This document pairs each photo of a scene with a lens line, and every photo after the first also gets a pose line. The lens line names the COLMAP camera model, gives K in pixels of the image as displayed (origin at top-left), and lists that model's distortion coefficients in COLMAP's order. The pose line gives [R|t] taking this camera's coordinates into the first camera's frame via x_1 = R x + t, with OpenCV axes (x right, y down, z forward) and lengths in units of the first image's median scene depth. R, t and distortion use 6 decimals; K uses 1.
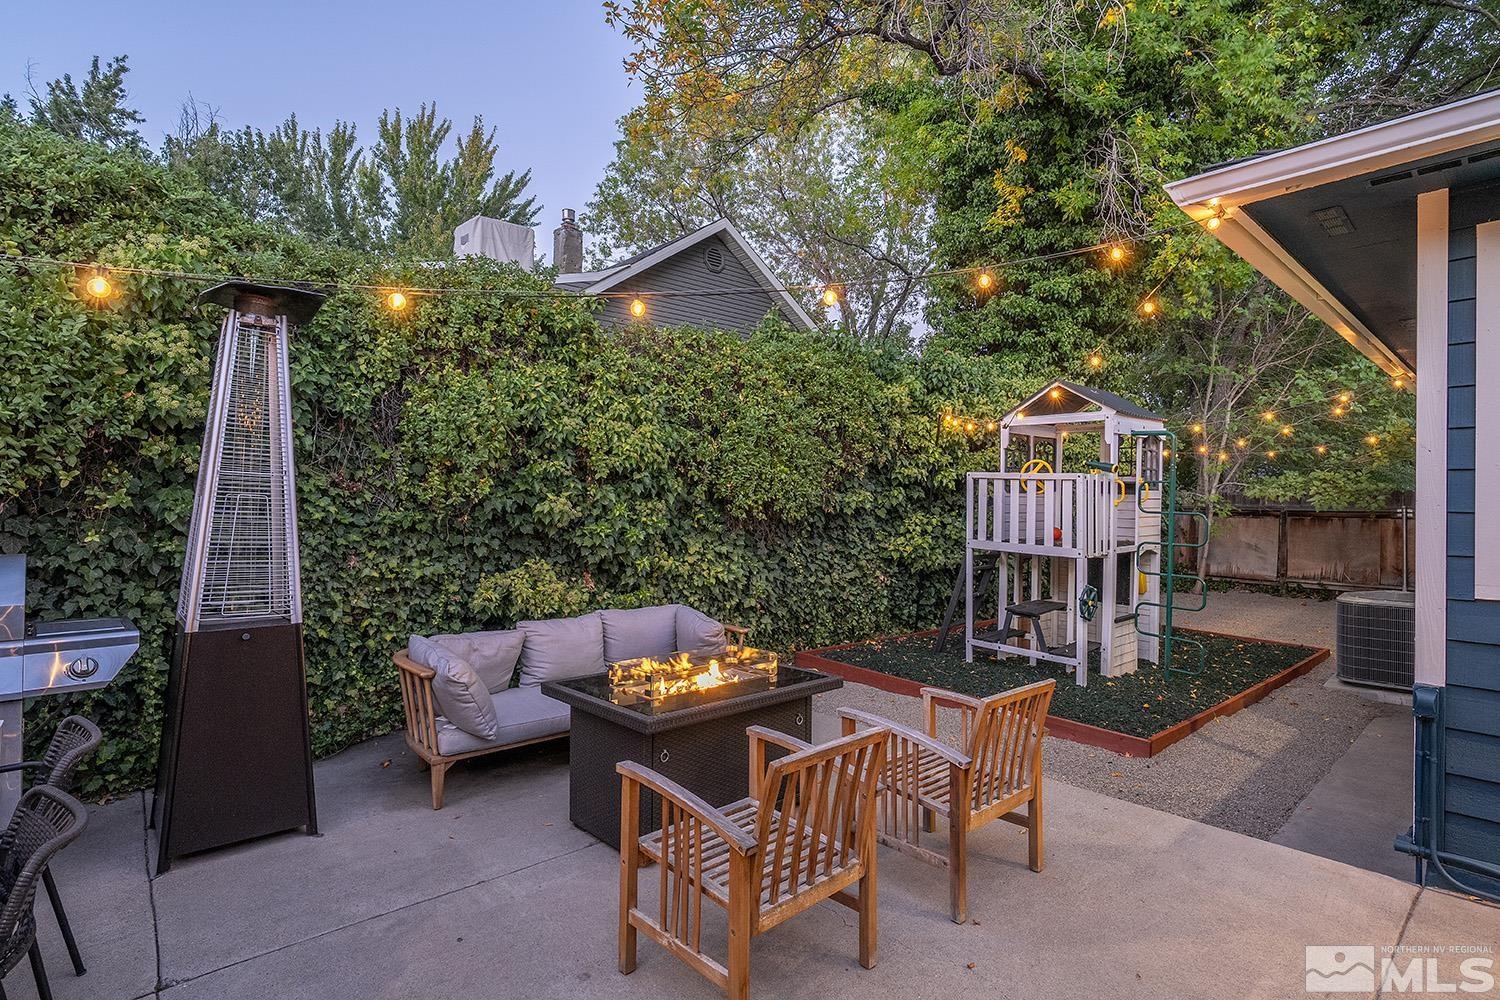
lens RADIAL K [[737.9, 0, 750.0], [0, 737.9, 500.0], [0, 0, 1]] dist [-0.002825, 0.002599]
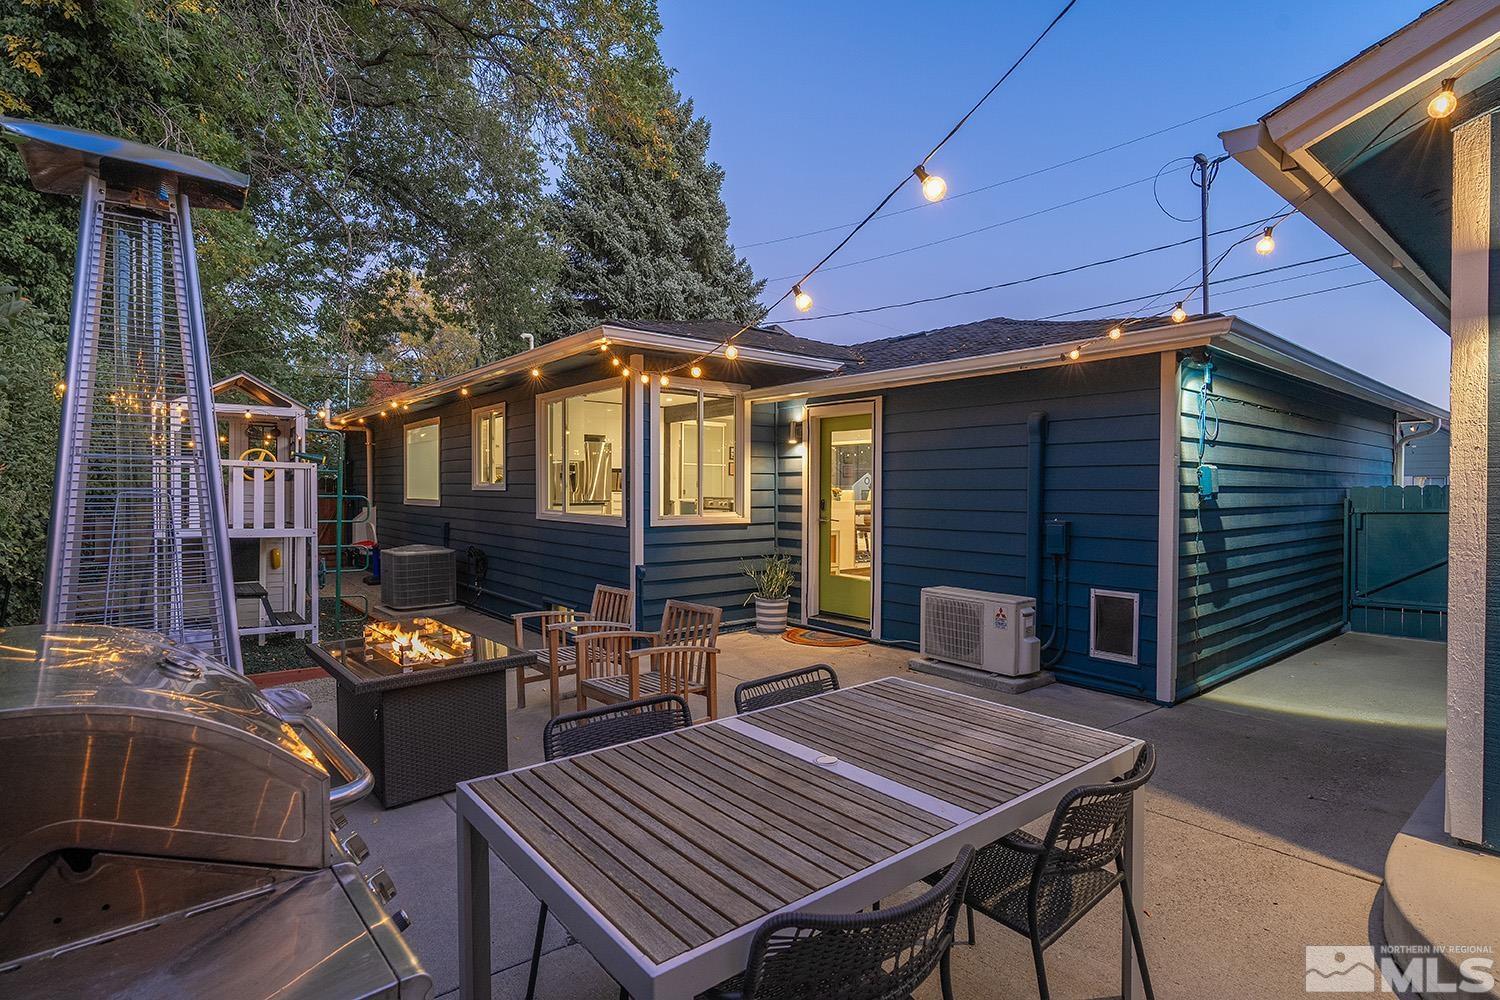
lens RADIAL K [[712.8, 0, 750.0], [0, 712.8, 500.0], [0, 0, 1]] dist [0.000383, -0.000570]
pose [[0.038122, -0.025146, 0.998957, -0.707138], [-0.001626, 0.999680, 0.025227, -0.009155], [-0.999272, -0.002586, 0.038069, 0.295486]]
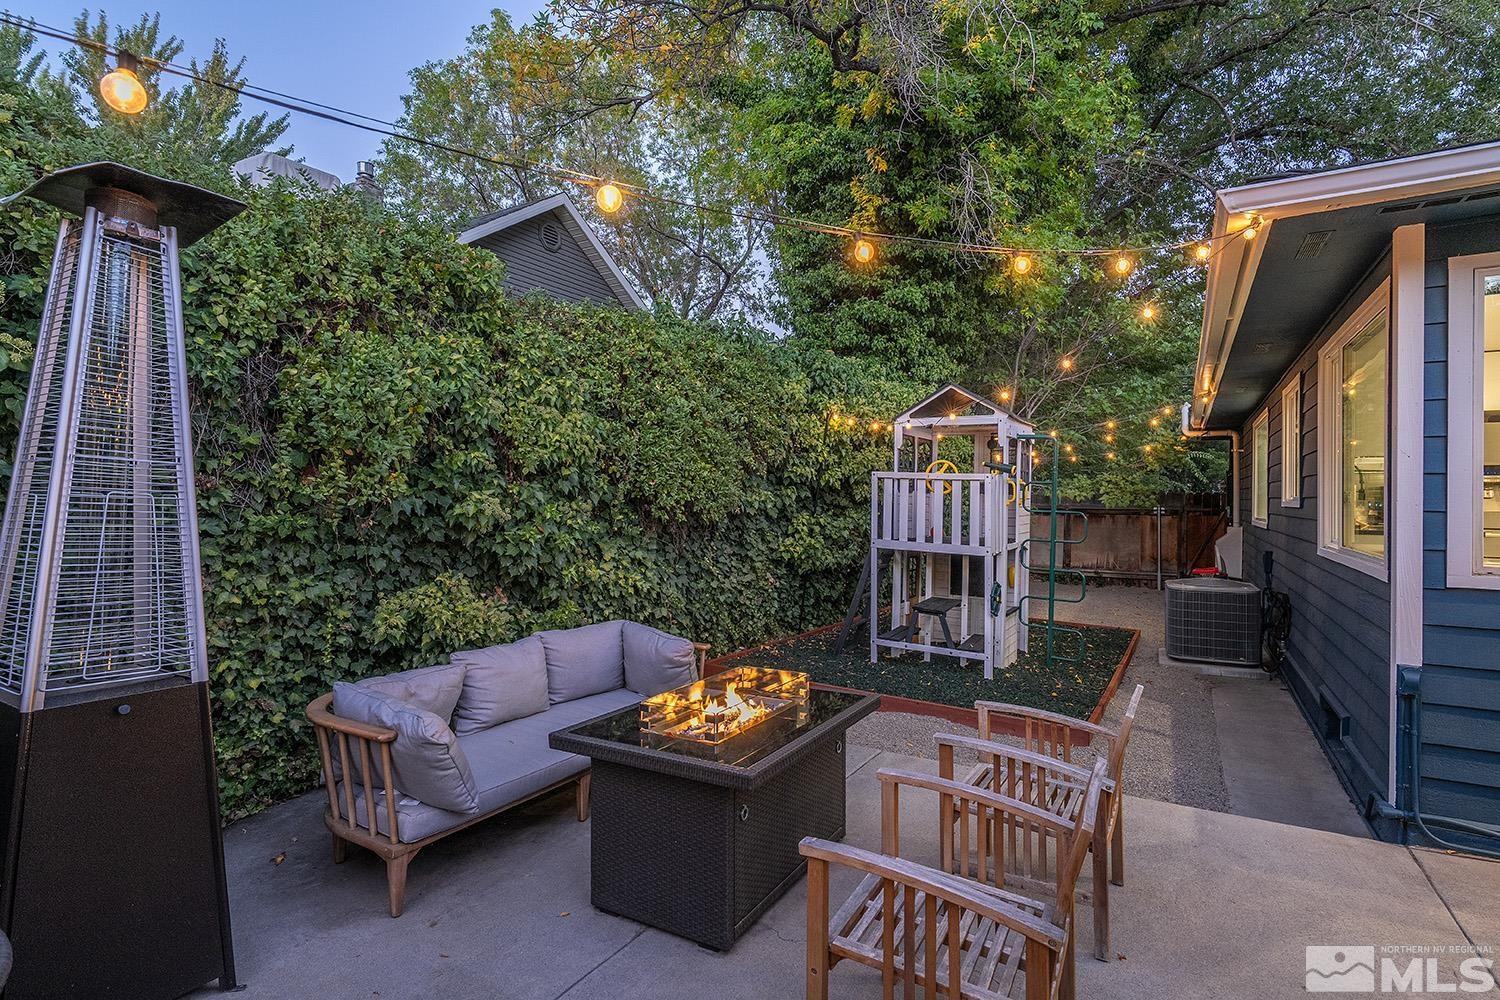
lens RADIAL K [[737.9, 0, 750.0], [0, 737.9, 500.0], [0, 0, 1]] dist [-0.002825, 0.002599]
pose [[0.956162, 0.000103, 0.292840, -0.190609], [-0.000544, 0.999999, 0.001424, -0.000917], [-0.292839, -0.001521, 0.956160, 0.117359]]
